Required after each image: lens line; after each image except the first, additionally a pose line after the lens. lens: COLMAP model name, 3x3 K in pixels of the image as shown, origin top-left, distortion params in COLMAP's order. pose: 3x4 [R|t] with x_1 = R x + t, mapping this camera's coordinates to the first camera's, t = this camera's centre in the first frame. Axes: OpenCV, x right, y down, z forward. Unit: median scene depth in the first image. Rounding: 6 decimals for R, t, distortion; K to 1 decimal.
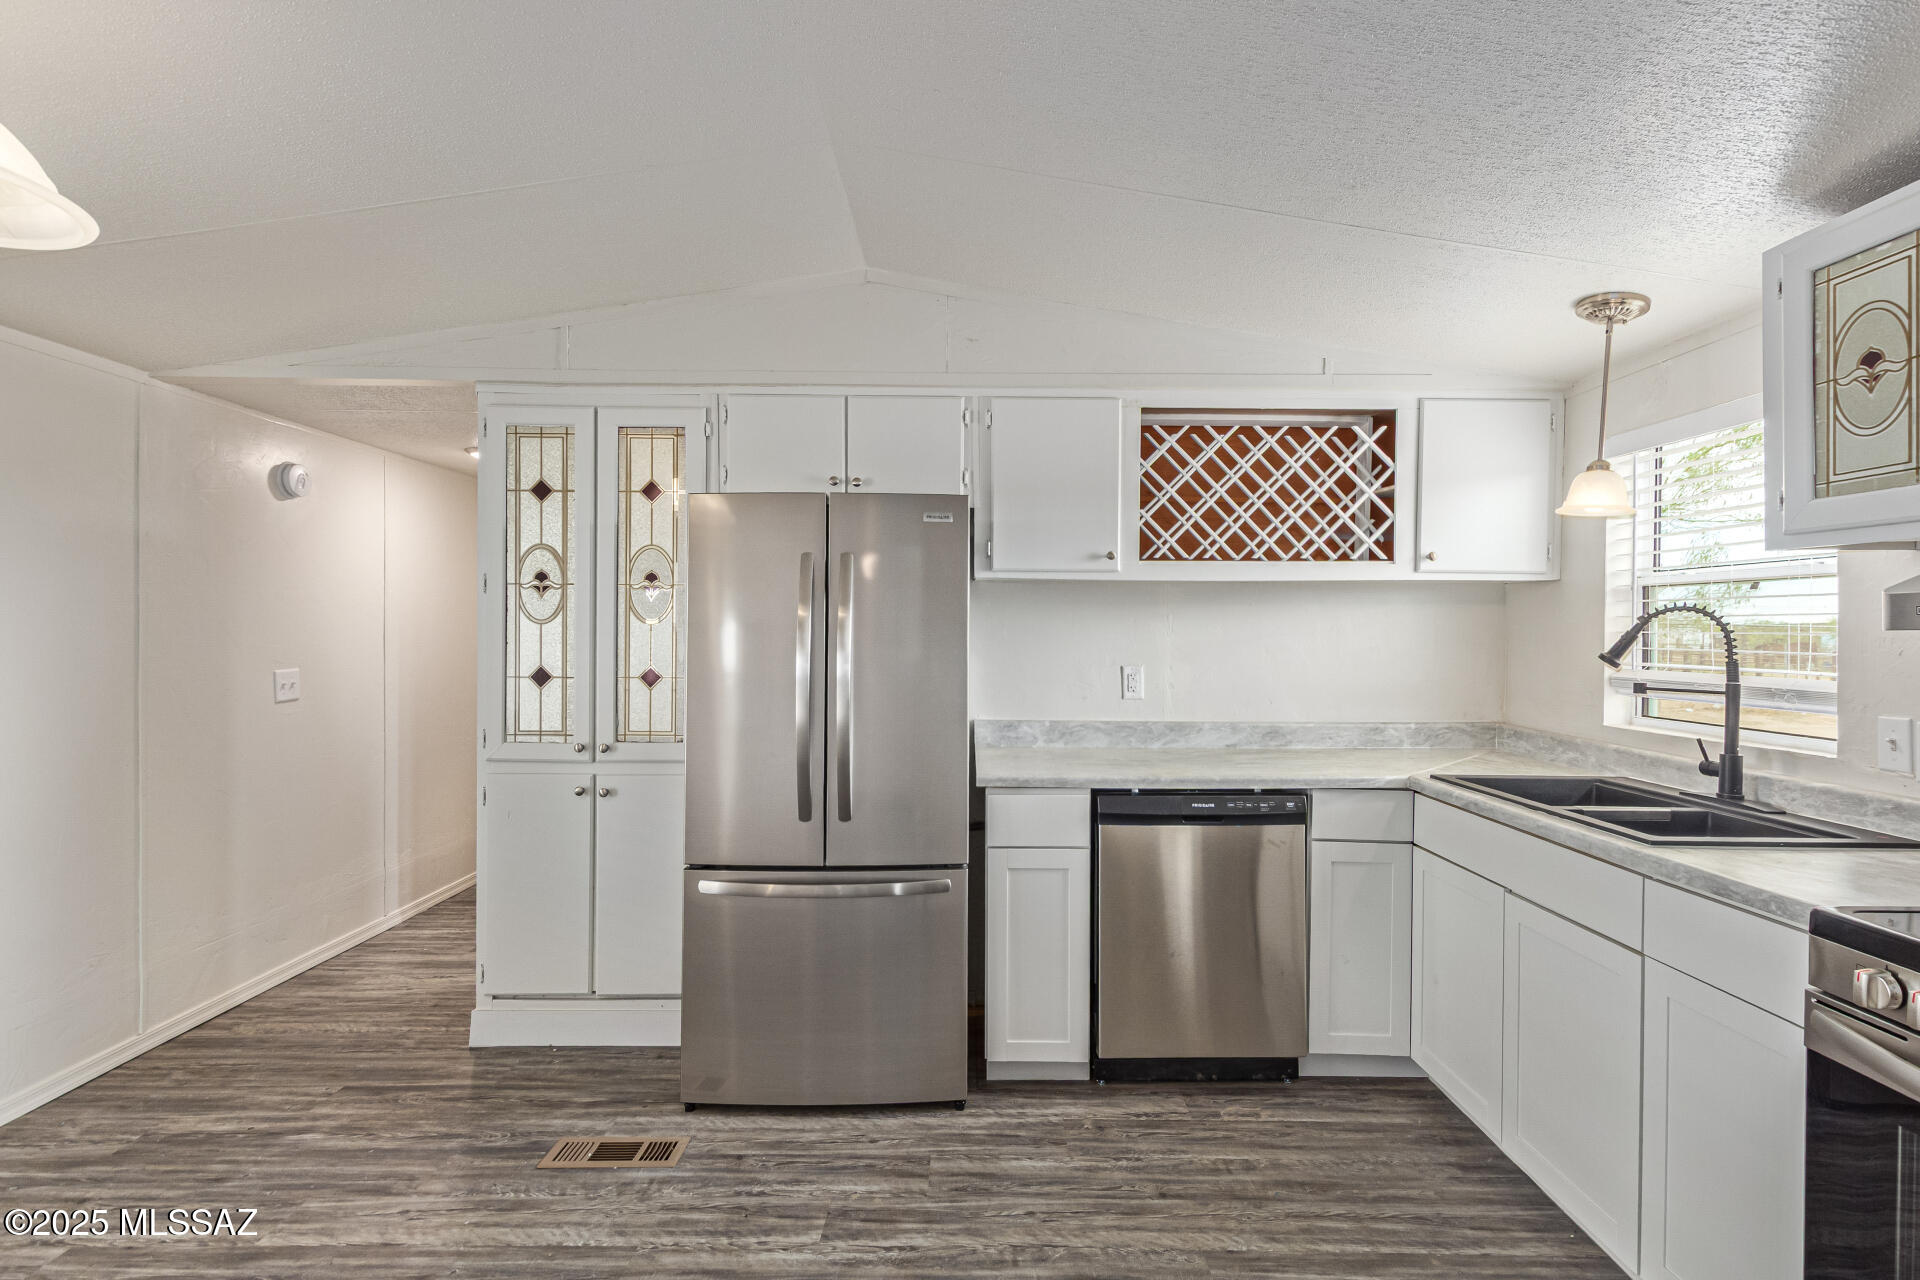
lens RADIAL K [[917.7, 0, 967.2], [0, 917.7, 635.5], [0, 0, 1]] dist [0.004651, -0.001827]
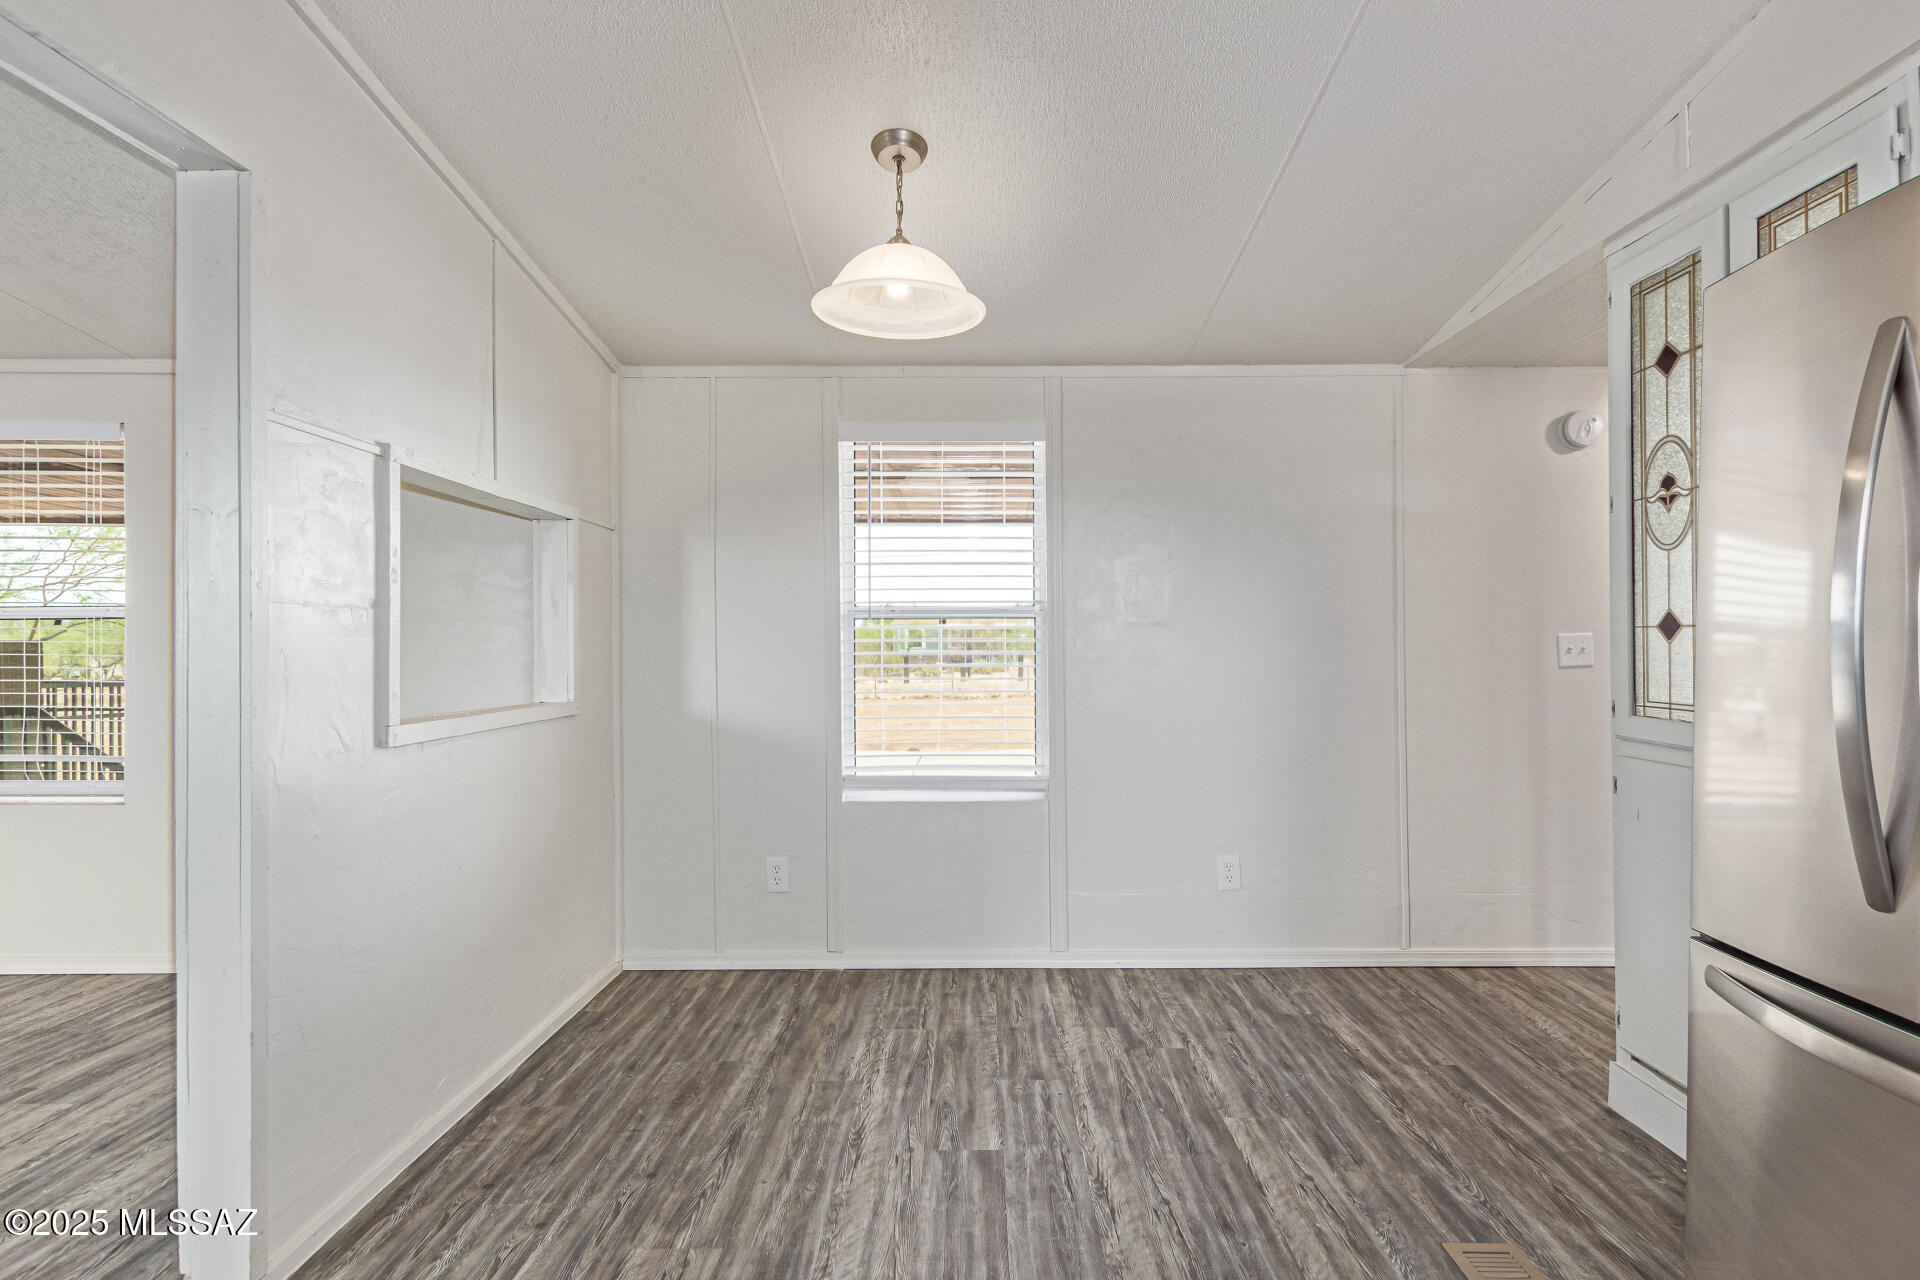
lens RADIAL K [[917.7, 0, 968.2], [0, 917.7, 639.6], [0, 0, 1]] dist [0.004651, -0.001827]
pose [[0.014231, -0.004221, -0.999890, 0.230278], [-0.000426, 0.999991, -0.004228, 0.059126], [0.999899, 0.000486, 0.014229, 0.457454]]
